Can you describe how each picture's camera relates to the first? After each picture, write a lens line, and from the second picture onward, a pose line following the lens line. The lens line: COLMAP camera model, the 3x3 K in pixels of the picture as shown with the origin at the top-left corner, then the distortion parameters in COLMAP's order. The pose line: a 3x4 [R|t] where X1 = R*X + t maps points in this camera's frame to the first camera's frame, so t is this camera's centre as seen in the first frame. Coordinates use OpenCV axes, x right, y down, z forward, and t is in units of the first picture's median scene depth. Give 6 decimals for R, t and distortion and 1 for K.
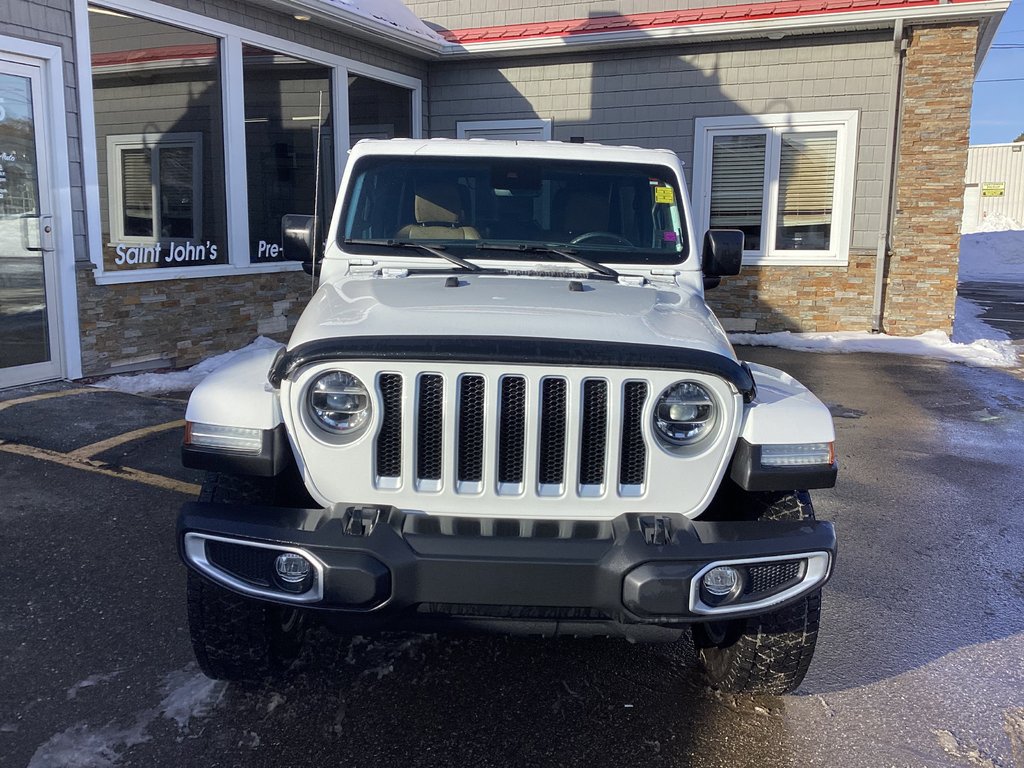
lens RADIAL K [[927.8, 0, 512.0], [0, 927.8, 384.0], [0, 0, 1]] dist [0.112254, -0.206076]
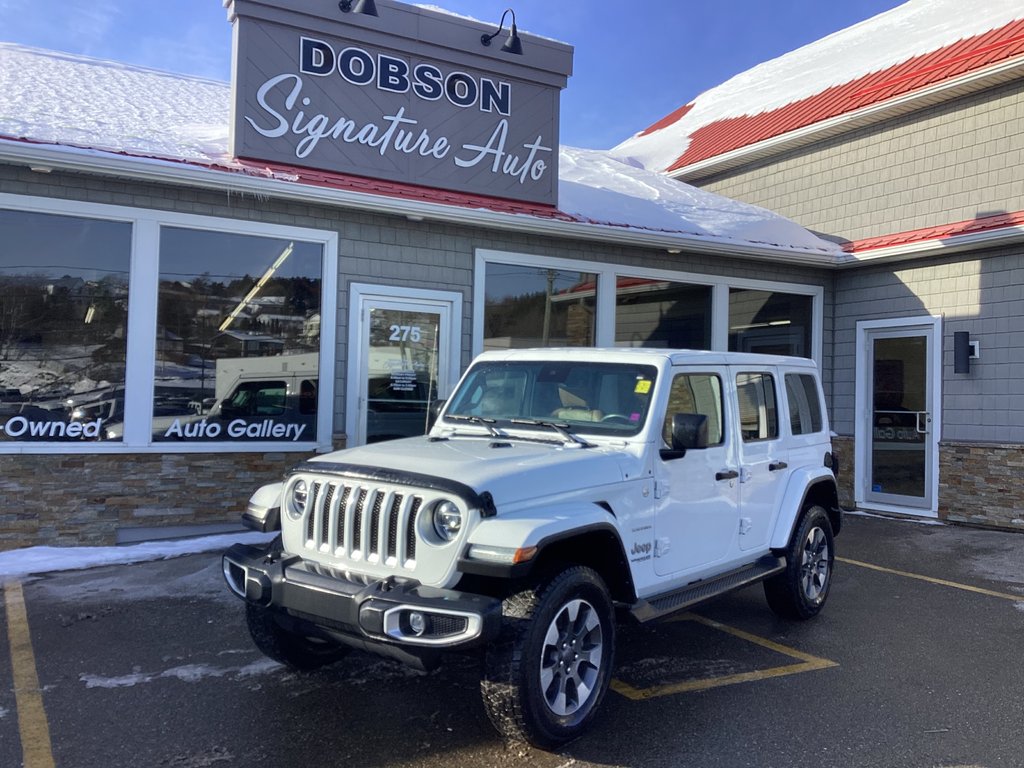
lens RADIAL K [[927.8, 0, 512.0], [0, 927.8, 384.0], [0, 0, 1]] dist [0.112254, -0.206076]
pose [[0.791857, -0.001255, -0.610705, 0.361052], [-0.123467, 0.979019, -0.162102, 0.013834], [0.598096, 0.203764, 0.775088, -0.061044]]
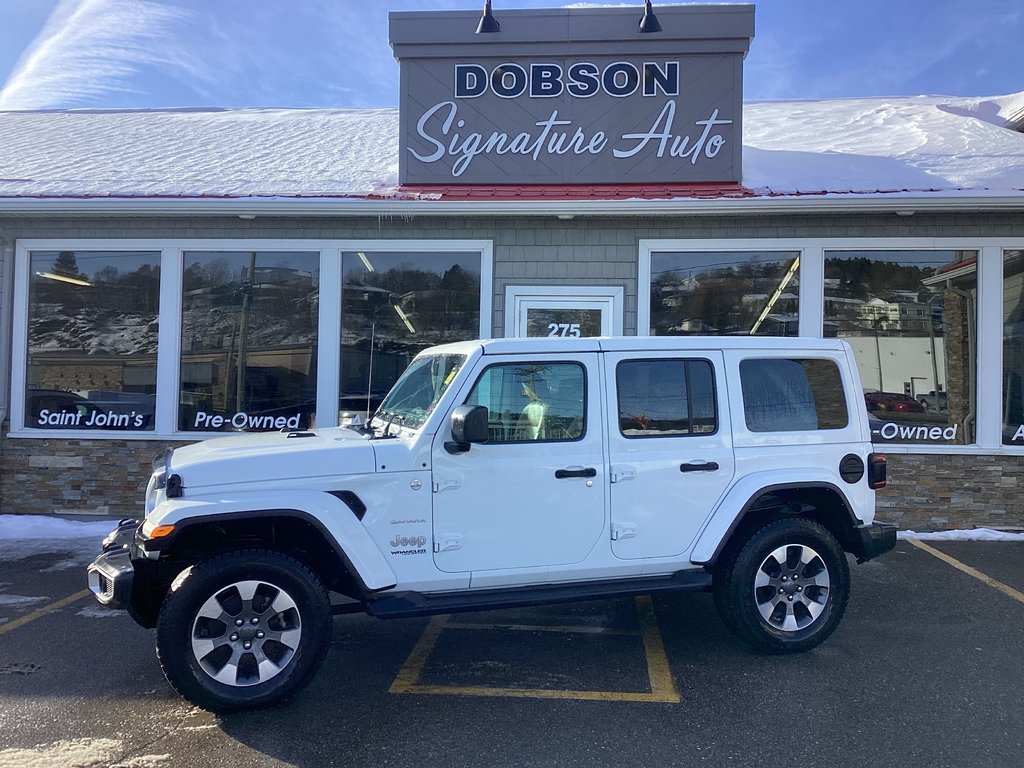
lens RADIAL K [[927.8, 0, 512.0], [0, 927.8, 384.0], [0, 0, 1]] dist [0.112254, -0.206076]
pose [[0.307950, -0.013750, -0.951303, 0.621610], [-0.175697, 0.981876, -0.071067, -0.051980], [0.935039, 0.189026, 0.299953, 0.306057]]
